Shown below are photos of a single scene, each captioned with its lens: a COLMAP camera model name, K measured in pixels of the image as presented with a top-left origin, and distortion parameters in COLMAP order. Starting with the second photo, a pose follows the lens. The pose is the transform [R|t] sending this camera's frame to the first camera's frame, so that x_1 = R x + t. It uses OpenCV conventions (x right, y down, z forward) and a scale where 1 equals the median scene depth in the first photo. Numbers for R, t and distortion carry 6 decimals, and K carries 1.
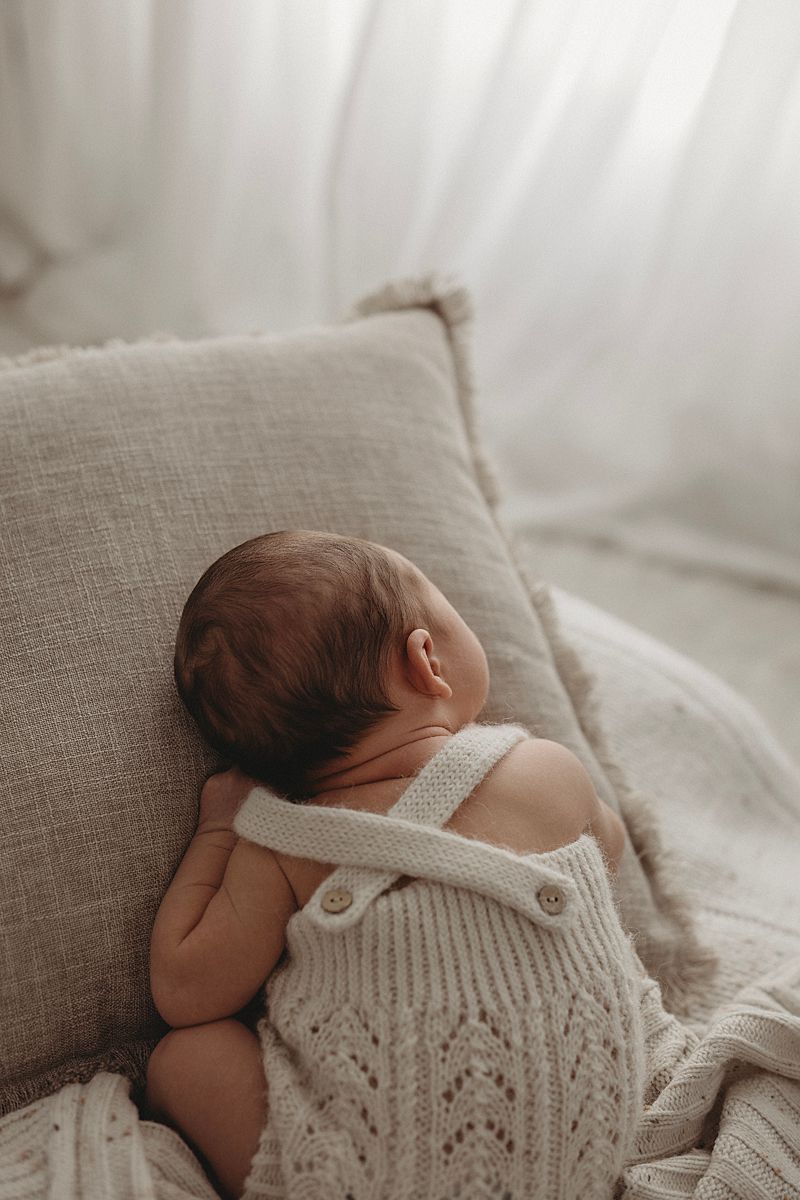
lens RADIAL K [[1609.9, 0, 398.9], [0, 1609.9, 598.2], [0, 0, 1]] dist [-0.008875, 0.000000]
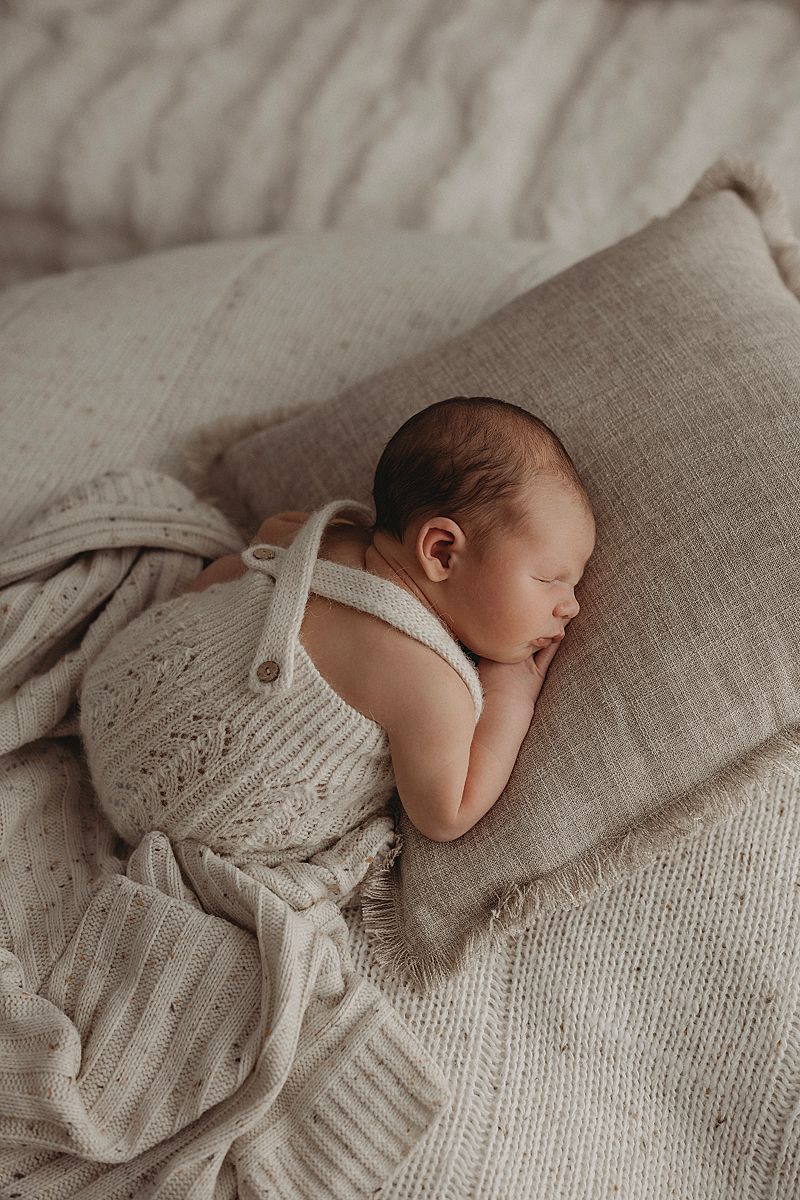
lens RADIAL K [[1609.9, 0, 397.3], [0, 1609.9, 602.1], [0, 0, 1]] dist [-0.008875, 0.000000]
pose [[0.005374, 0.675362, -0.737467, 0.836620], [-0.620716, 0.580456, 0.527051, -0.491474], [0.784017, 0.454925, 0.422327, 0.413049]]
